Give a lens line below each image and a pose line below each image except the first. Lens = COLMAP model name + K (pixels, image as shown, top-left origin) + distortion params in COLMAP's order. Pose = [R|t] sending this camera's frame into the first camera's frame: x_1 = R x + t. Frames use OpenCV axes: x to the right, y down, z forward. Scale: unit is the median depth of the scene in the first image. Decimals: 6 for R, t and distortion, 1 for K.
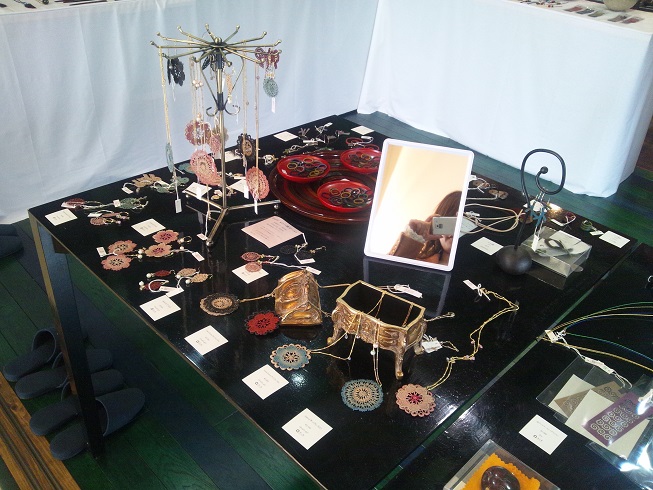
lens RADIAL K [[589.1, 0, 326.5], [0, 589.1, 245.0], [0, 0, 1]] dist [-0.006870, -0.009987]
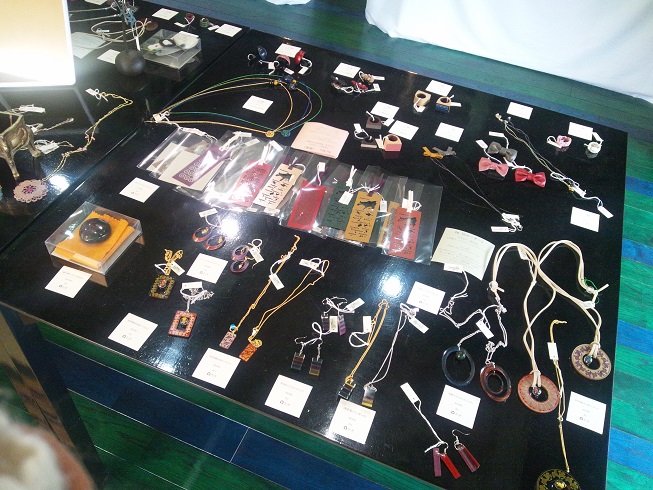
lens RADIAL K [[589.1, 0, 326.5], [0, 589.1, 245.0], [0, 0, 1]] dist [-0.006870, -0.009987]
pose [[0.920908, -0.277849, 0.273364, 0.281250], [0.201495, 0.939704, 0.276325, 0.127614], [-0.333658, -0.199389, 0.921367, -0.258816]]
